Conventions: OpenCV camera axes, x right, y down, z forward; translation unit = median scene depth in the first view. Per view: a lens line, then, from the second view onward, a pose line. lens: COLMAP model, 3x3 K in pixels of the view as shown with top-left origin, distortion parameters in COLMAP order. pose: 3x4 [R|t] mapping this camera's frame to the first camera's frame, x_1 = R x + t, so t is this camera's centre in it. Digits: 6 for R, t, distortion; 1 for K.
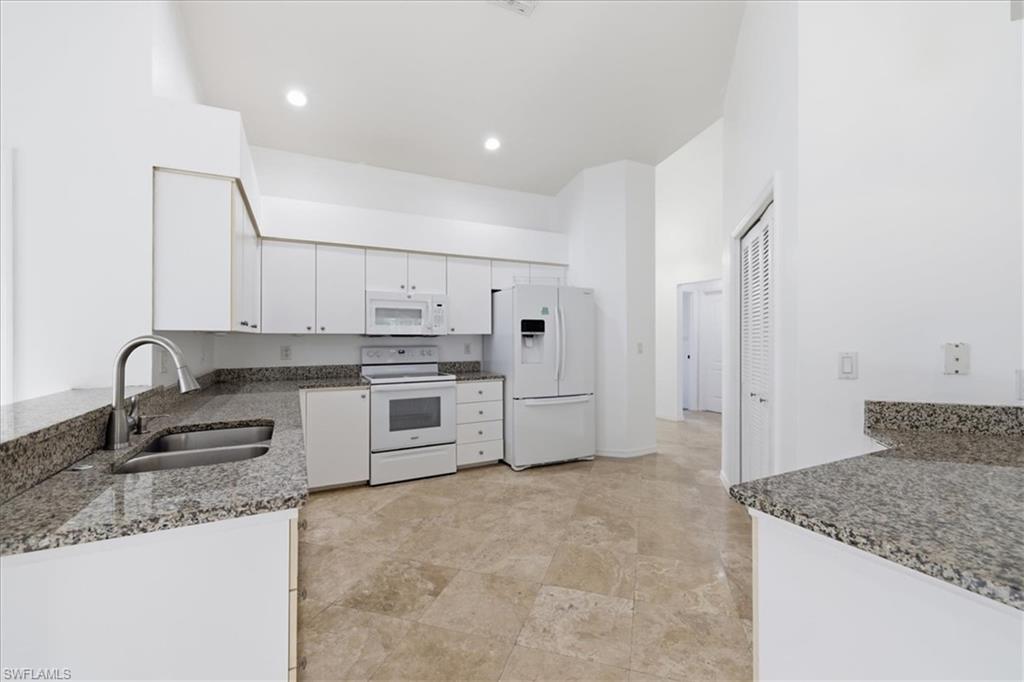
lens RADIAL K [[431.3, 0, 515.9], [0, 431.3, 340.2], [0, 0, 1]] dist [-0.001887, -0.000275]
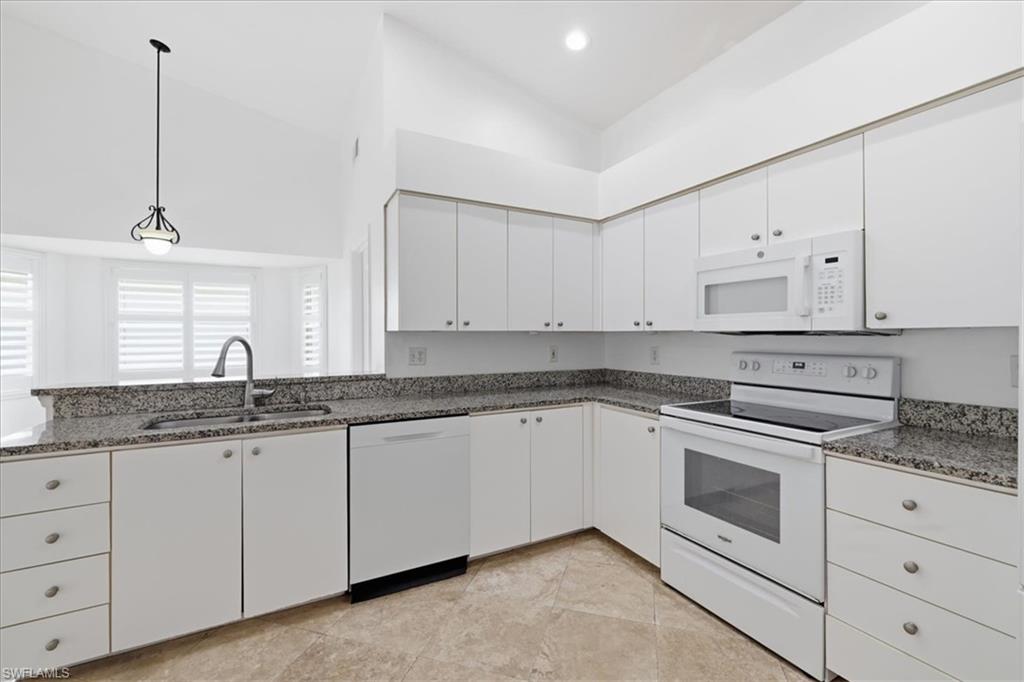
lens RADIAL K [[432.5, 0, 512.8], [0, 432.5, 335.4], [0, 0, 1]] dist [-0.001198, 0.000215]
pose [[0.015315, 0.001578, -0.999881, 0.240971], [-0.004982, 0.999986, 0.001502, -0.006997], [0.999870, 0.004958, 0.015322, 0.693518]]
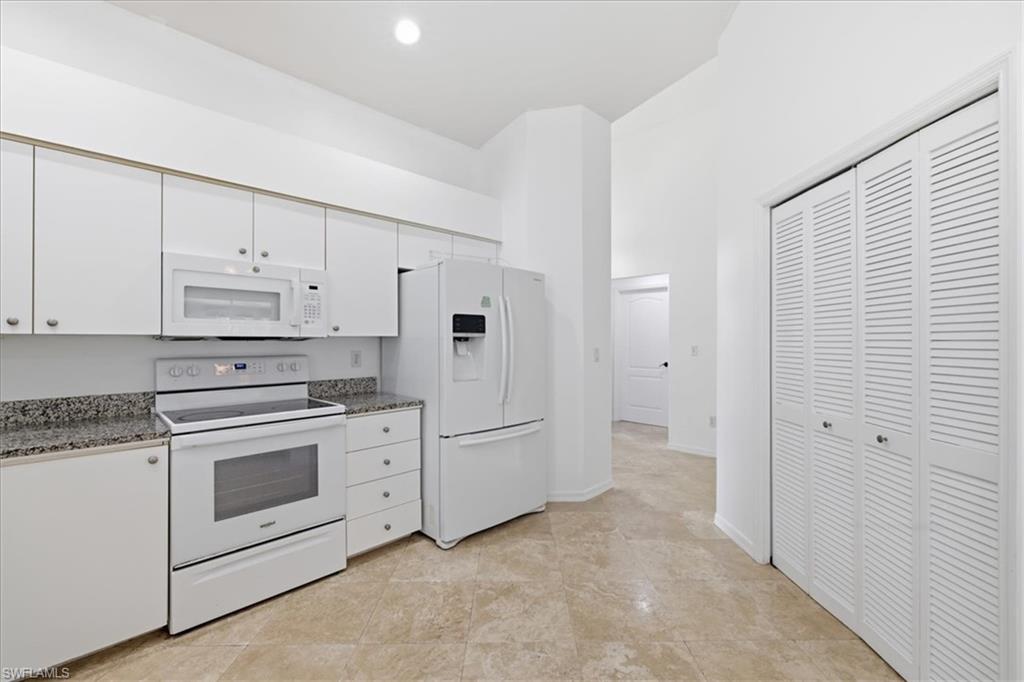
lens RADIAL K [[431.3, 0, 515.9], [0, 431.3, 340.2], [0, 0, 1]] dist [-0.001887, -0.000275]
pose [[0.951433, -0.000662, 0.307856, -0.095311], [0.002977, 0.999971, -0.007050, -0.003208], [-0.307842, 0.007625, 0.951407, 0.351060]]
